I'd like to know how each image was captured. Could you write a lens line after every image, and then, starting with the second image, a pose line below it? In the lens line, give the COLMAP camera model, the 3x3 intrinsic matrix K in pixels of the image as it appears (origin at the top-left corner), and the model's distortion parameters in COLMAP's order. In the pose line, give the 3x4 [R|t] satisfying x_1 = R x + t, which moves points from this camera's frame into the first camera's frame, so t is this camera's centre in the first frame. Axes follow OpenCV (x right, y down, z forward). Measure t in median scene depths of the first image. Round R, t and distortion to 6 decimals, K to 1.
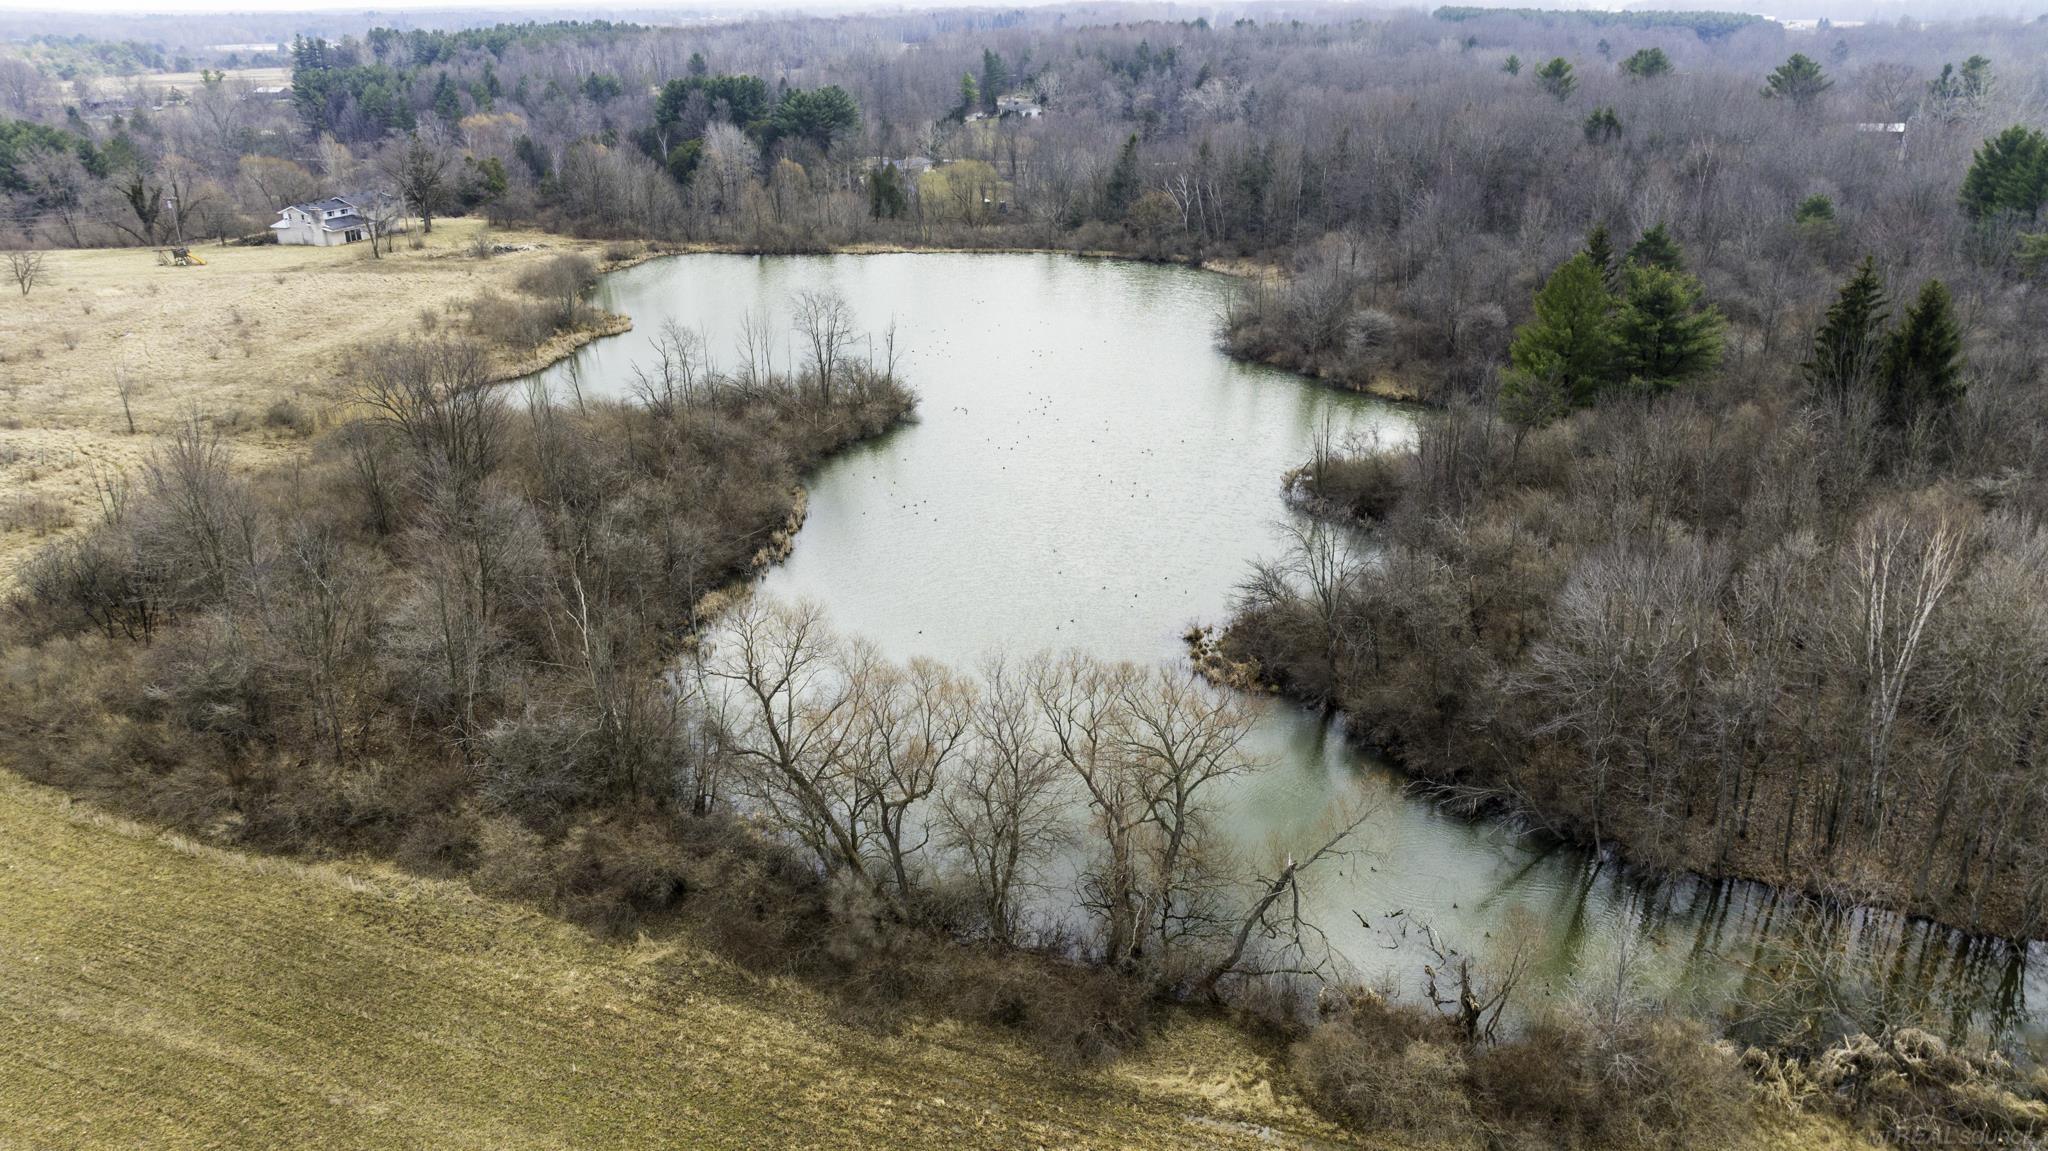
lens RADIAL K [[1447.2, 0, 1017.2], [0, 1447.2, 560.4], [0, 0, 1]] dist [-0.019709, 0.010444]
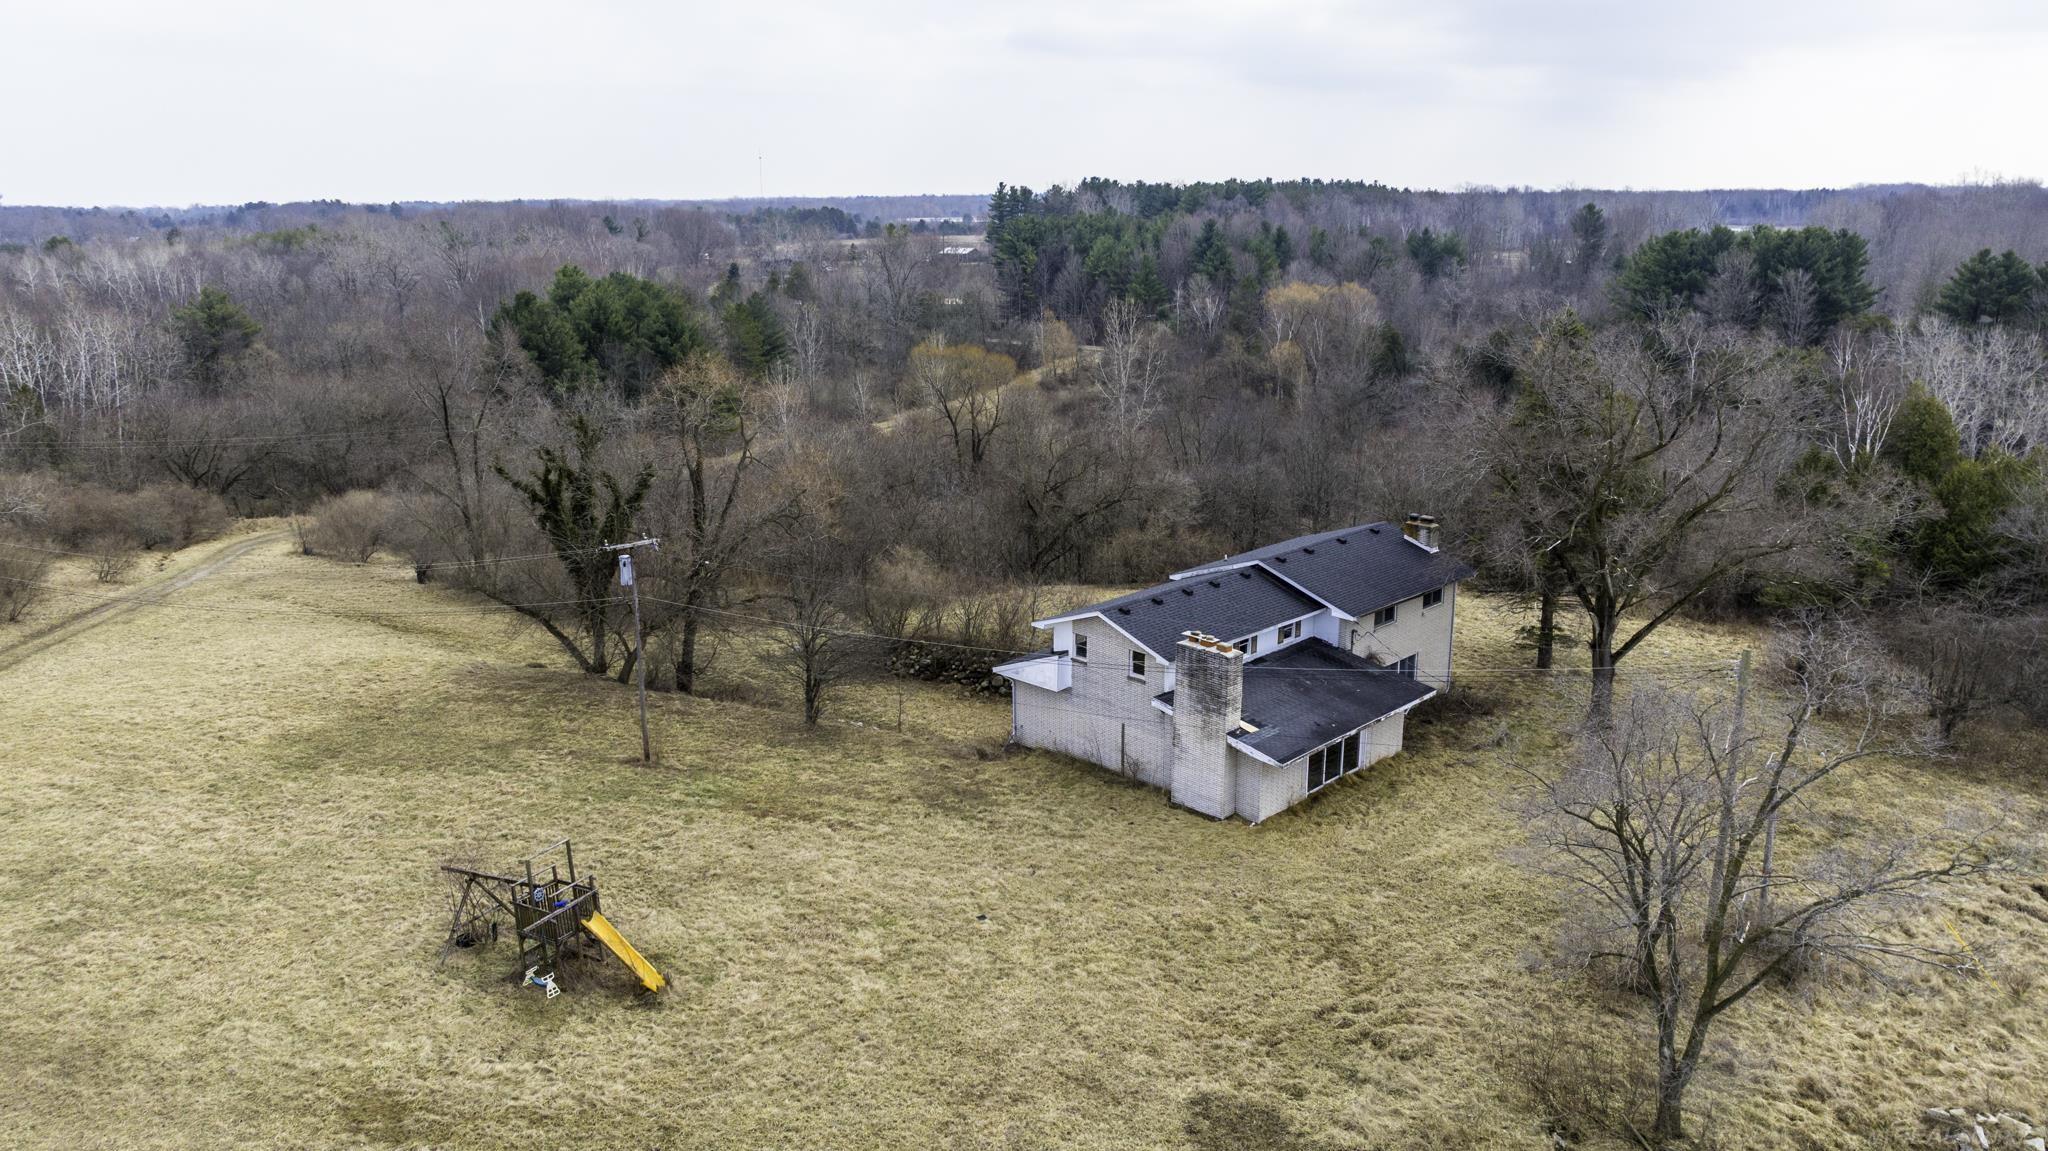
lens RADIAL K [[1447.2, 0, 1015.8], [0, 1447.2, 583.3], [0, 0, 1]] dist [-0.019709, 0.010444]
pose [[0.916973, 0.107458, -0.384204, -0.281441], [-0.148257, 0.985860, -0.078107, -0.150771], [0.370378, 0.128583, 0.919938, 0.515825]]
